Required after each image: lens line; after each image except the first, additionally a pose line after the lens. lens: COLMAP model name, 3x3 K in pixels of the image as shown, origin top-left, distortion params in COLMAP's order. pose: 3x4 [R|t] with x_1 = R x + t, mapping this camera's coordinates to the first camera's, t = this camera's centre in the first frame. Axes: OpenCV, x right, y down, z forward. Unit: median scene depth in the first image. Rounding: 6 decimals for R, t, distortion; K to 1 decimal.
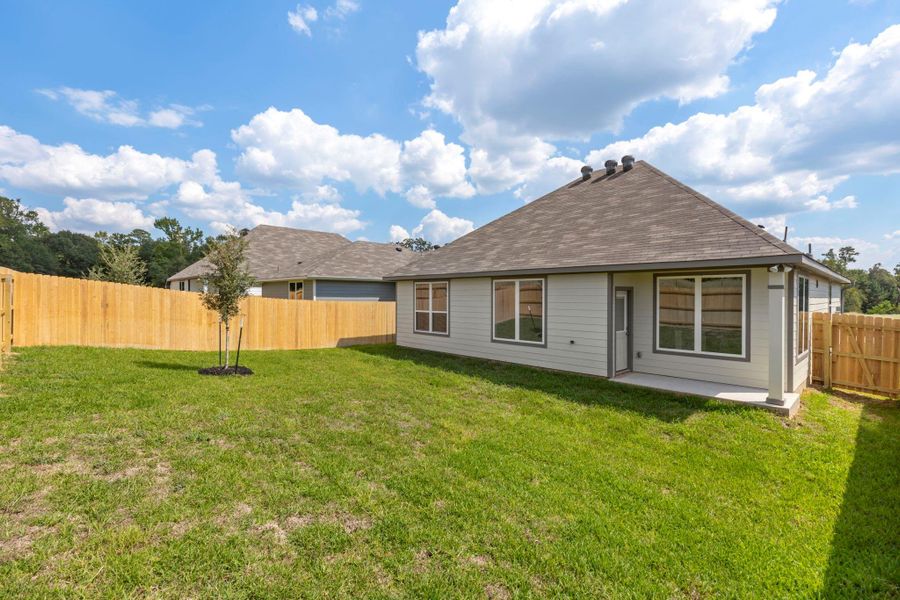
lens RADIAL K [[409.9, 0, 444.7], [0, 409.9, 299.3], [0, 0, 1]] dist [0.004900, -0.001761]
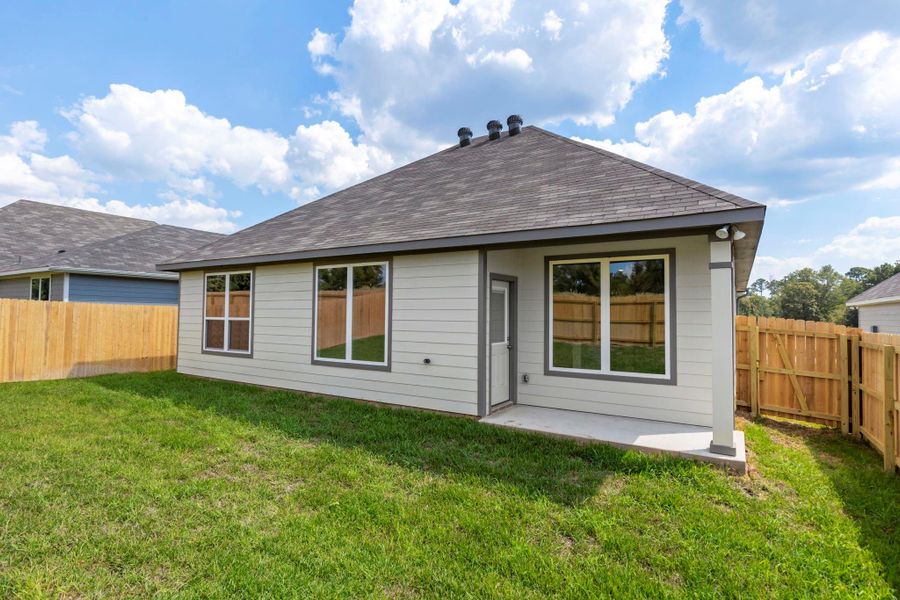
lens RADIAL K [[462.5, 0, 446.7], [0, 462.5, 299.8], [0, 0, 1]] dist [-0.009580, -0.000655]
pose [[0.967408, 0.015460, 0.252749, 0.158427], [-0.005646, 0.999203, -0.039509, 0.037990], [-0.253159, 0.036795, 0.966725, 0.302342]]
